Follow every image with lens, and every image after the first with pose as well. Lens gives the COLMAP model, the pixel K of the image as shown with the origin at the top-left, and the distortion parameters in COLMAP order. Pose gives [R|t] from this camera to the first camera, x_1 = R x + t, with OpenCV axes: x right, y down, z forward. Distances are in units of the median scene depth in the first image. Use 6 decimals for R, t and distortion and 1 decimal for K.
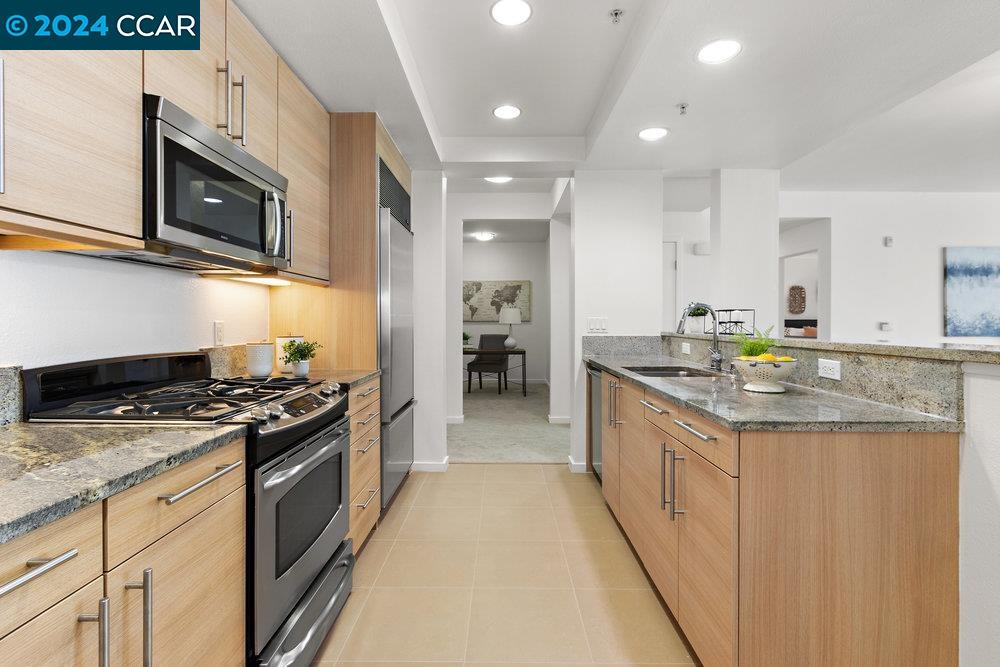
lens RADIAL K [[464.6, 0, 493.4], [0, 464.6, 327.8], [0, 0, 1]] dist [-0.004274, -0.000207]
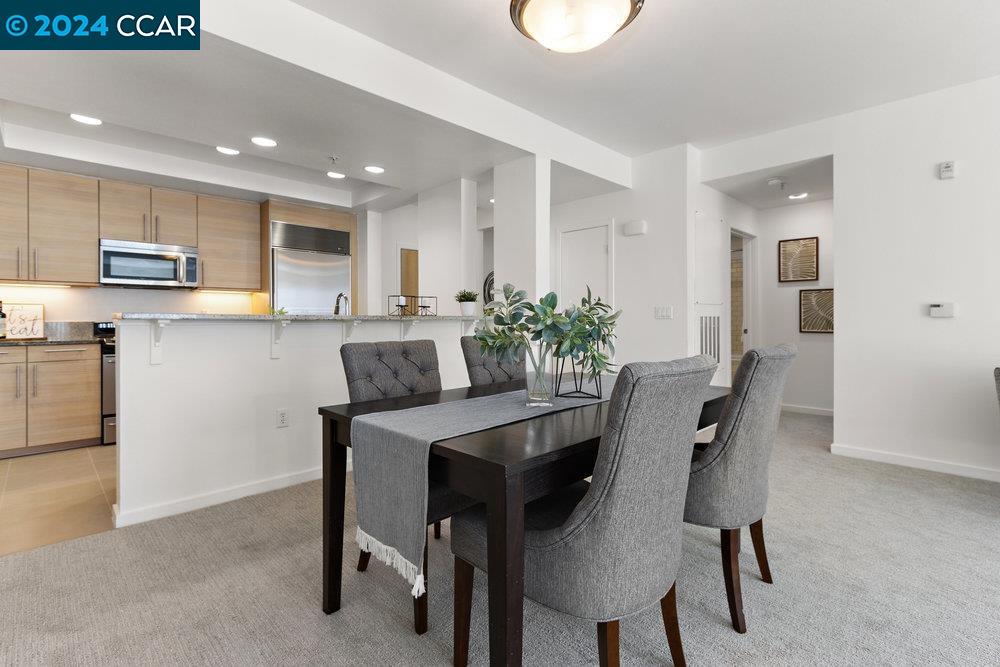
lens RADIAL K [[464.6, 0, 490.5], [0, 464.6, 319.4], [0, 0, 1]] dist [-0.004274, -0.000207]
pose [[0.706984, -0.000605, -0.707229, 0.523767], [-0.008482, 0.999920, -0.009334, 0.011254], [0.707178, 0.012598, 0.706923, 0.095047]]
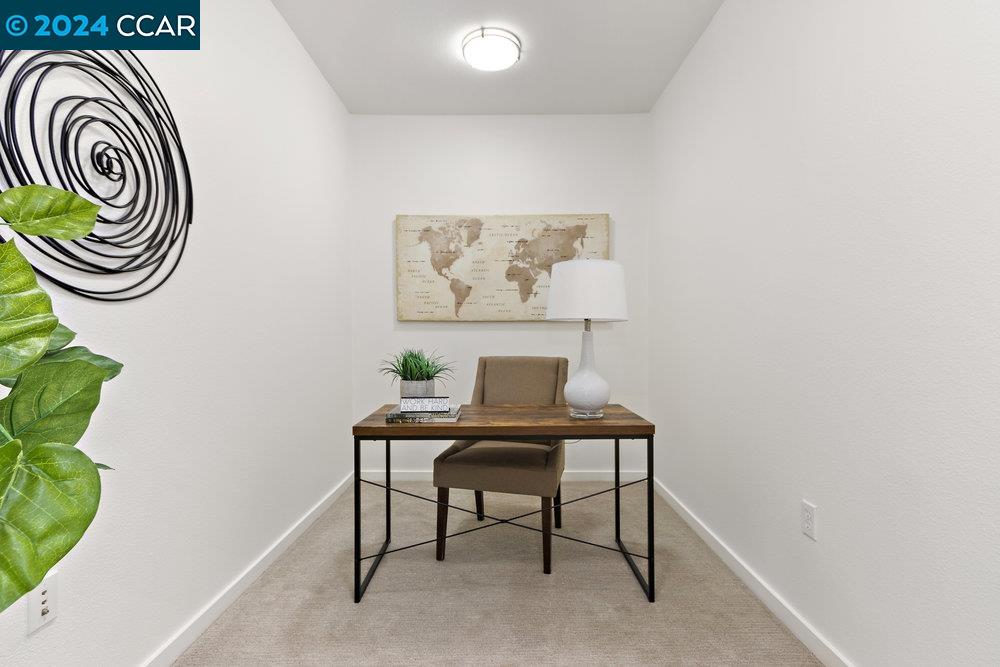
lens RADIAL K [[464.6, 0, 500.0], [0, 464.6, 333.8], [0, 0, 1]] dist [-0.004274, -0.000207]
pose [[0.999919, -0.003427, 0.012240, -0.016270], [0.003641, 0.999840, -0.017518, 0.003278], [-0.012178, 0.017561, 0.999772, 0.647953]]
